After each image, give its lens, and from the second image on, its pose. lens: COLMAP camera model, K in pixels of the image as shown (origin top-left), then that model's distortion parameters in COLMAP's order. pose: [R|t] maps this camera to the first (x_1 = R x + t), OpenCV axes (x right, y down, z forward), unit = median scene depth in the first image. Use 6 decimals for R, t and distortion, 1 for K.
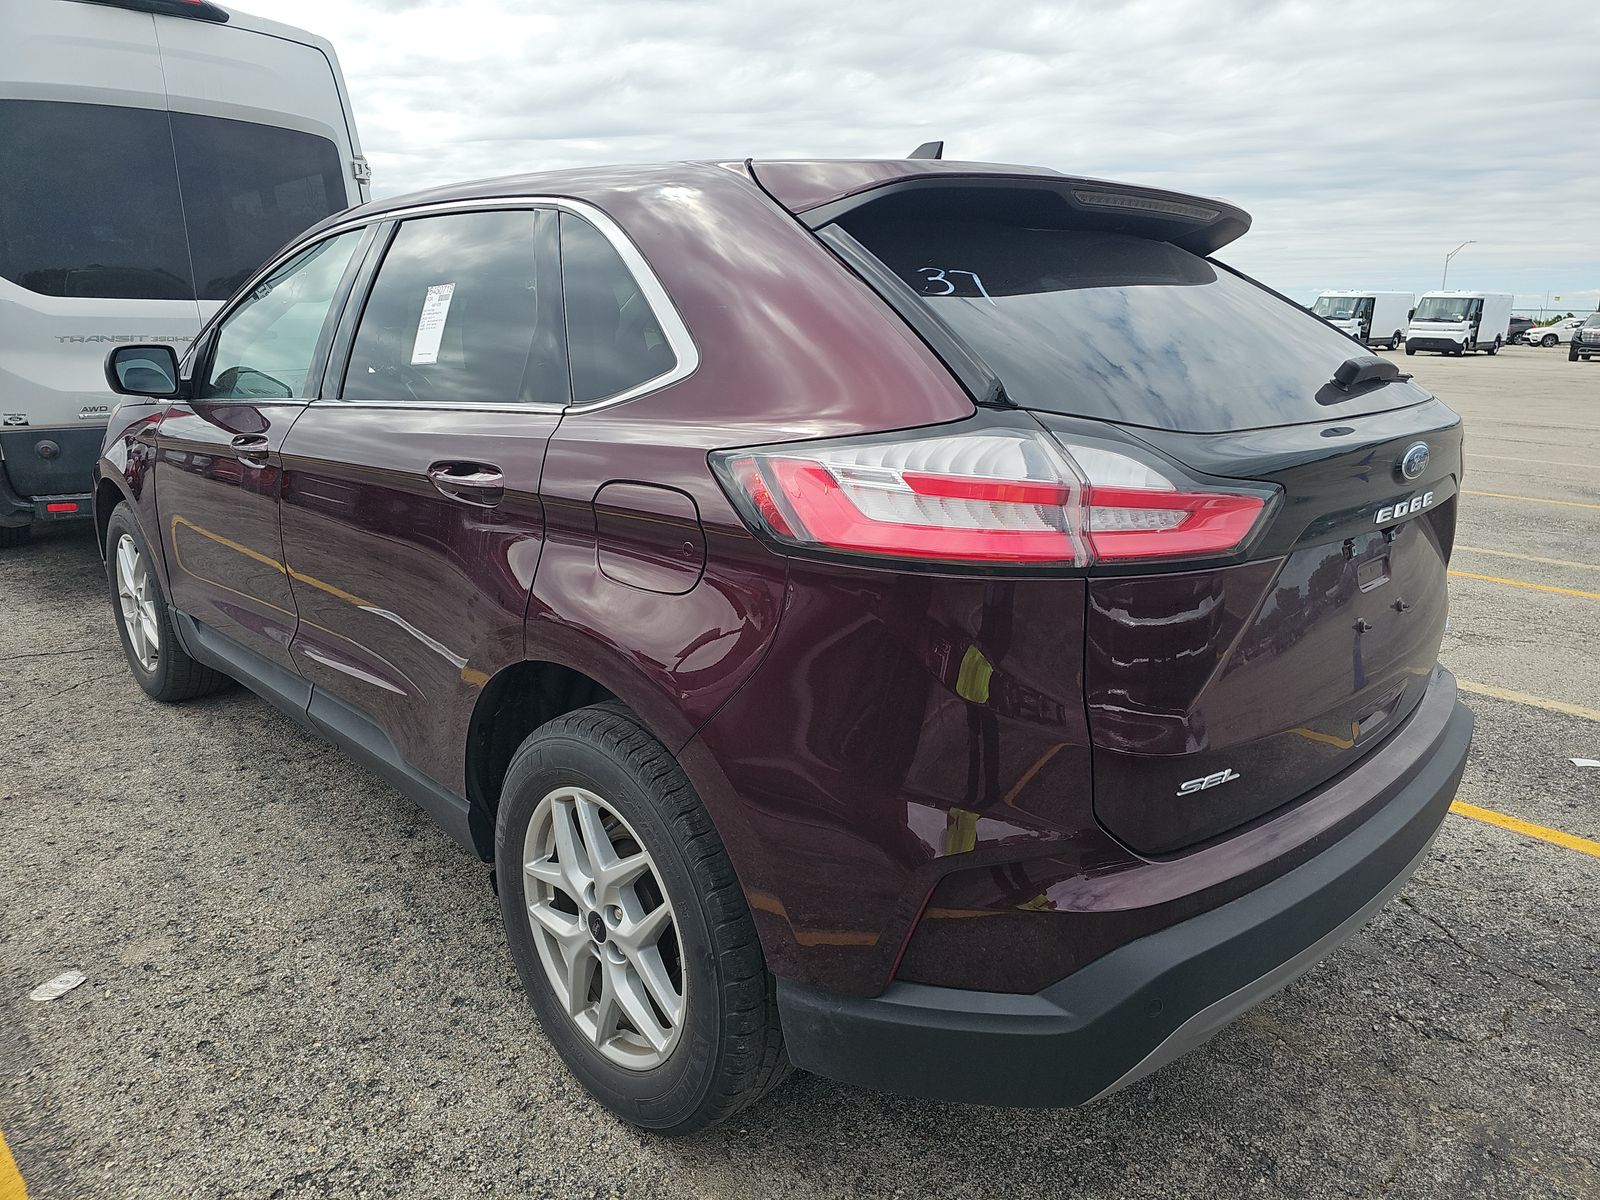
lens RADIAL K [[1061.7, 0, 800.0], [0, 1061.7, 600.0], [0, 0, 1]] dist [0.058702, -0.053309]
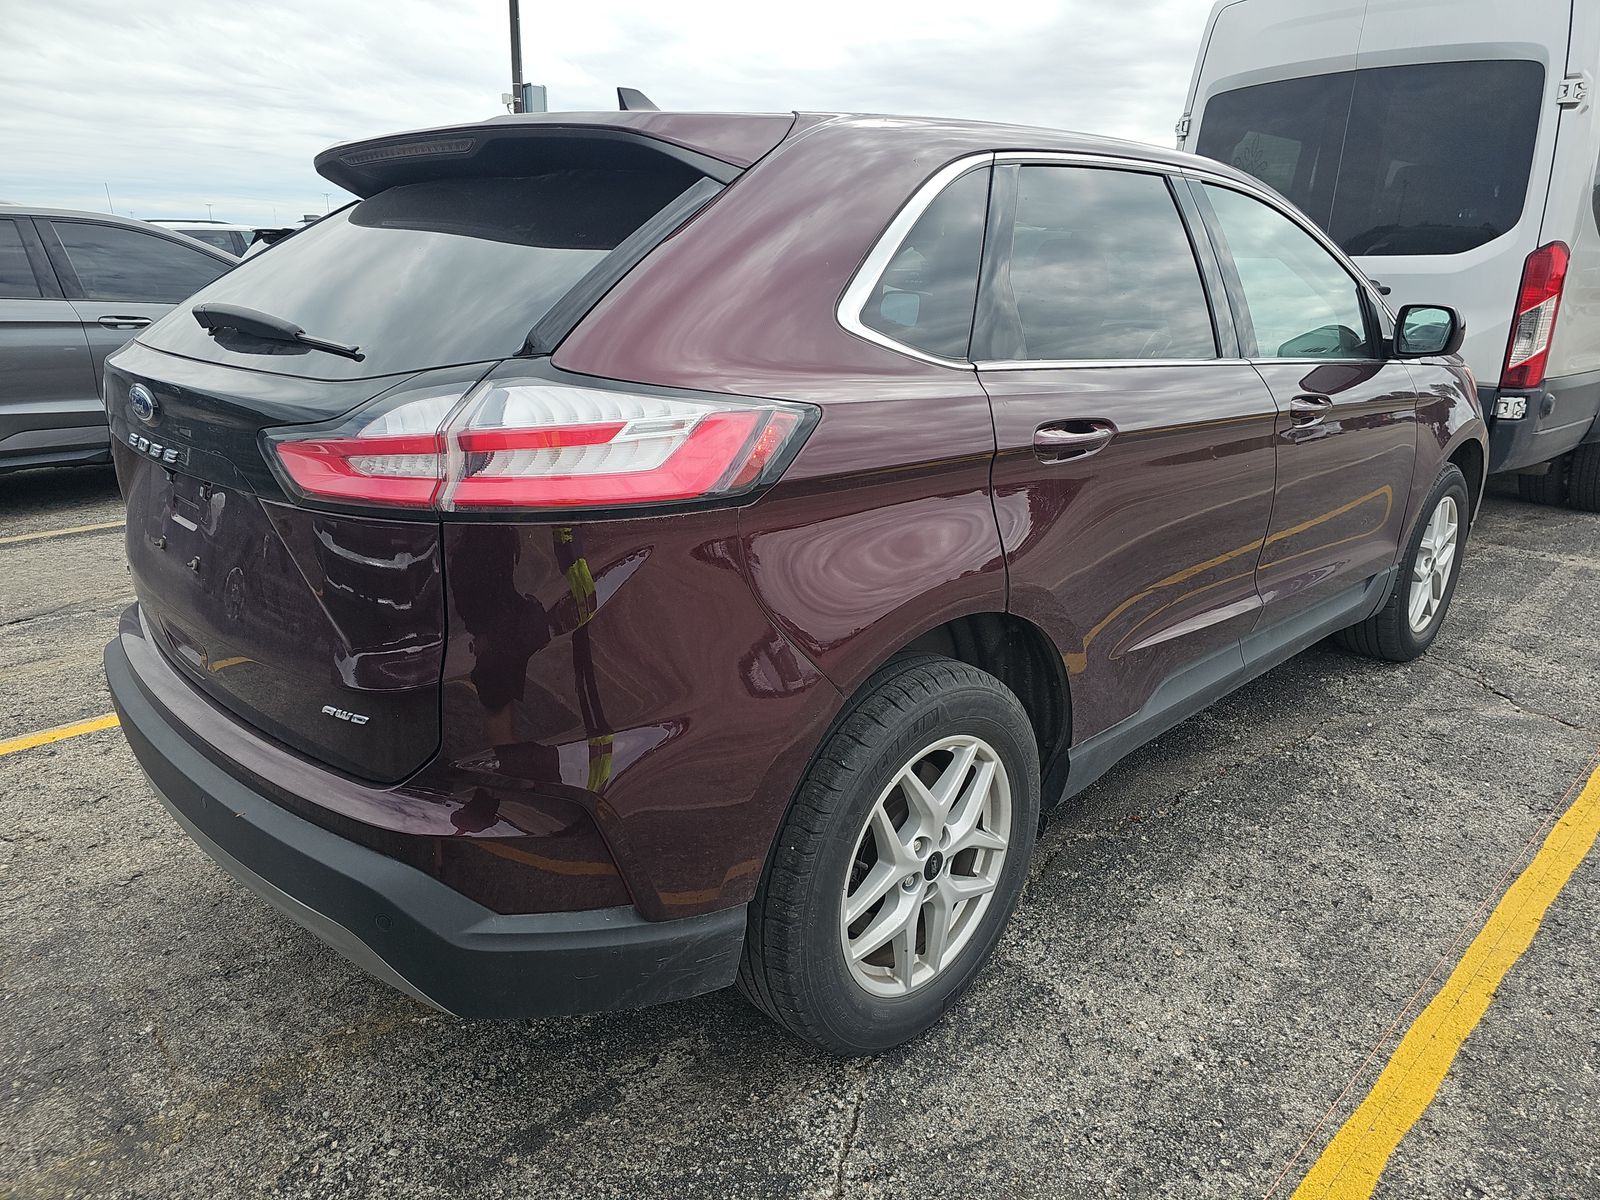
lens RADIAL K [[1057.2, 0, 798.1], [0, 1057.2, 620.1], [0, 0, 1]] dist [0.059548, -0.054541]
pose [[-0.101024, 0.149769, -0.983546, 1.182359], [-0.100604, 0.981999, 0.159867, -0.118787], [0.989784, 0.115099, -0.084138, 1.320320]]
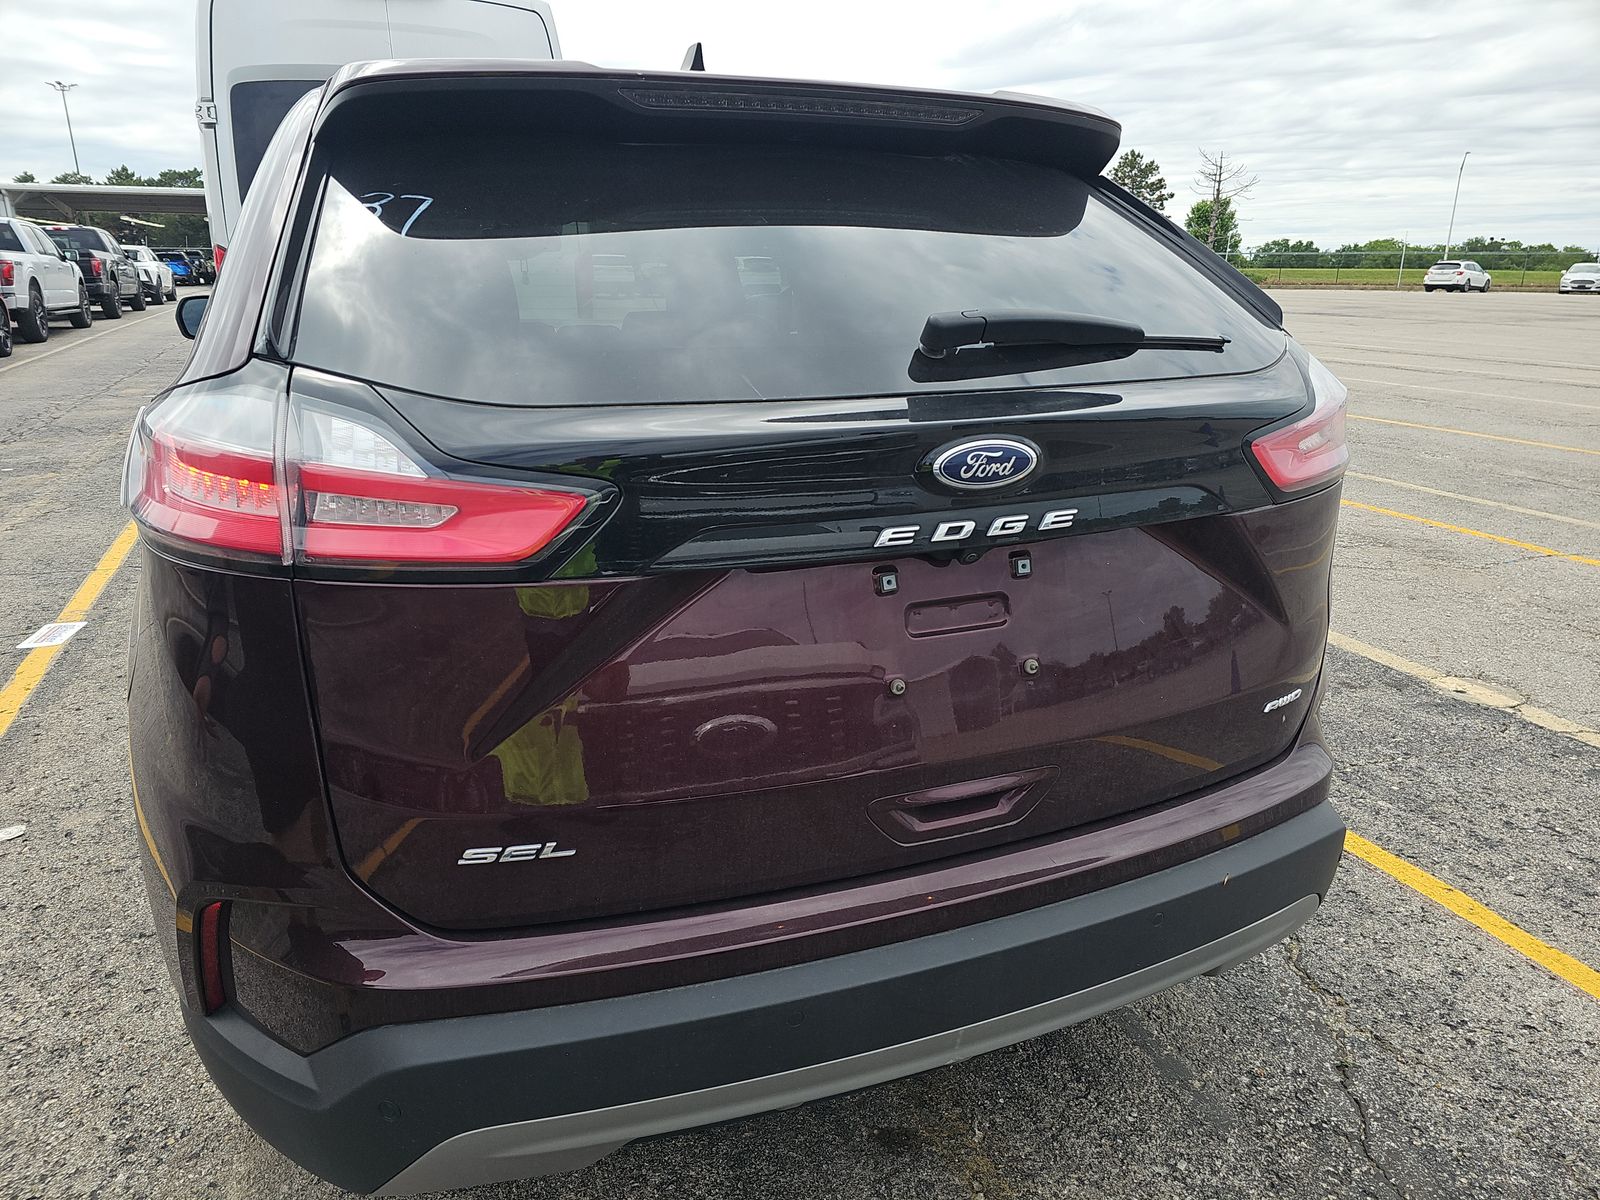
lens RADIAL K [[1057.2, 0, 798.1], [0, 1057.2, 620.1], [0, 0, 1]] dist [0.059548, -0.054541]
pose [[0.921984, 0.113887, -0.370102, 0.861454], [-0.092986, 0.992921, 0.073897, -0.079438], [0.375898, -0.033718, 0.926047, 0.369203]]
